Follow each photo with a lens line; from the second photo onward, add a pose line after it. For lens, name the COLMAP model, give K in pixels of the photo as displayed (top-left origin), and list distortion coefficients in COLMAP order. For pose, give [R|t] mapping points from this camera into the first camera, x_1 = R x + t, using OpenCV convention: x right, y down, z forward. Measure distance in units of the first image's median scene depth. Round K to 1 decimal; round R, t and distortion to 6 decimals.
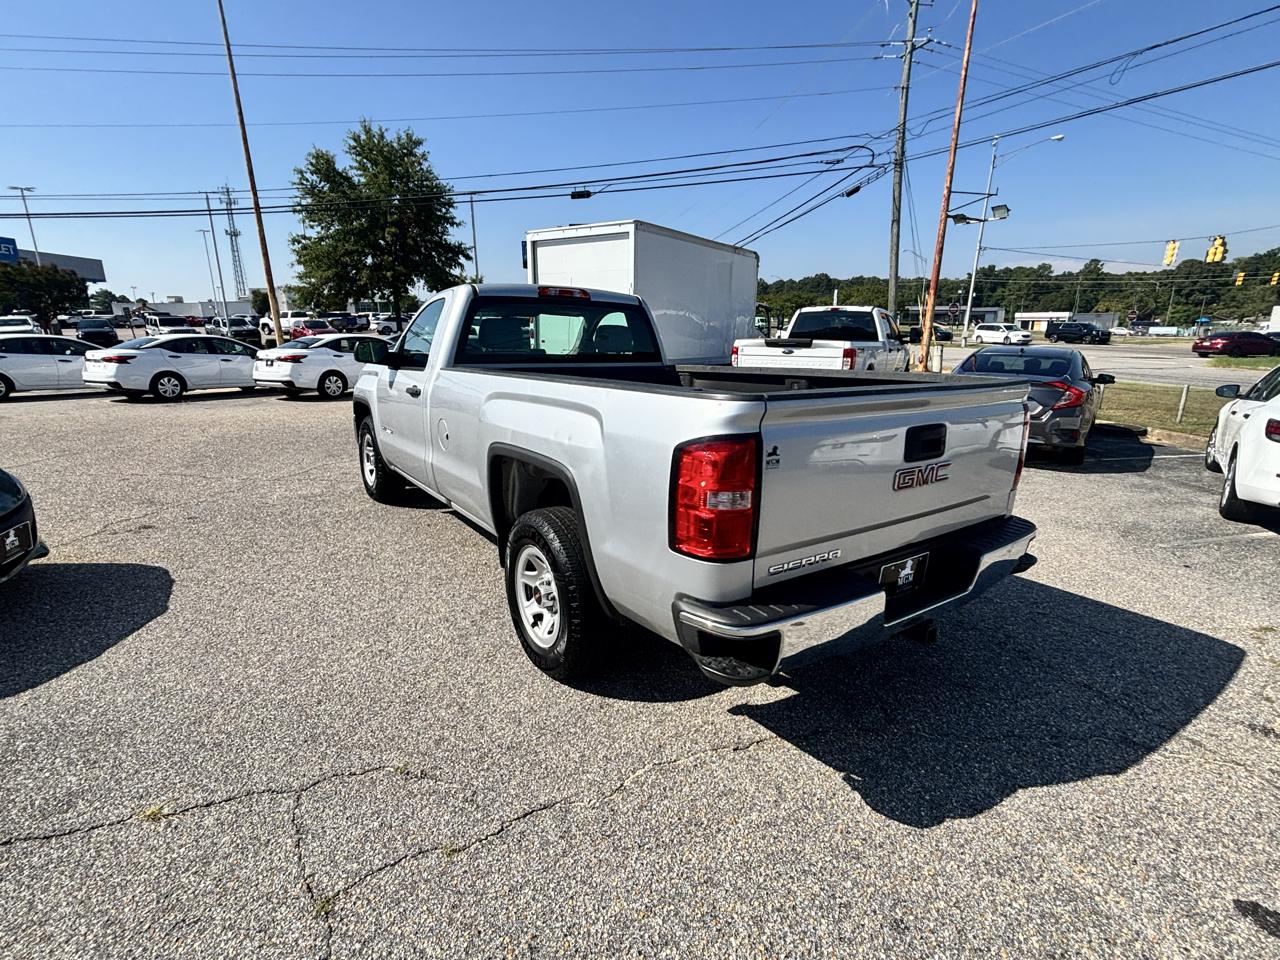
lens RADIAL K [[608.0, 0, 636.7], [0, 608.0, 476.0], [0, 0, 1]] dist [-0.014290, 0.008795]
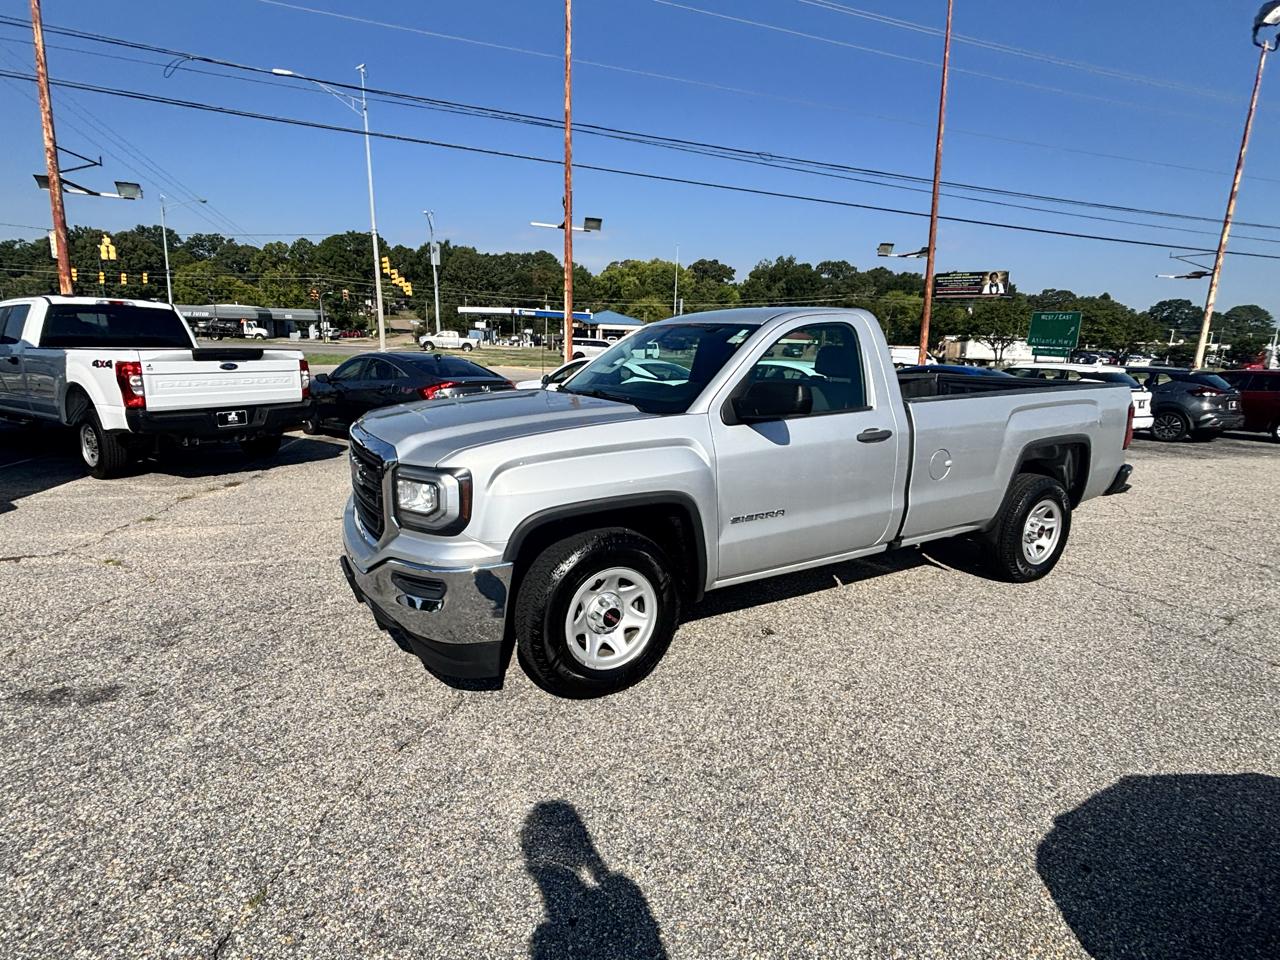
lens RADIAL K [[645.5, 0, 624.8], [0, 645.5, 473.1], [0, 0, 1]] dist [-0.016487, 0.011528]
pose [[0.049248, -0.207441, 0.977007, -0.937529], [0.213099, 0.957853, 0.192632, -0.247700], [-0.975789, 0.198713, 0.091378, 0.951270]]
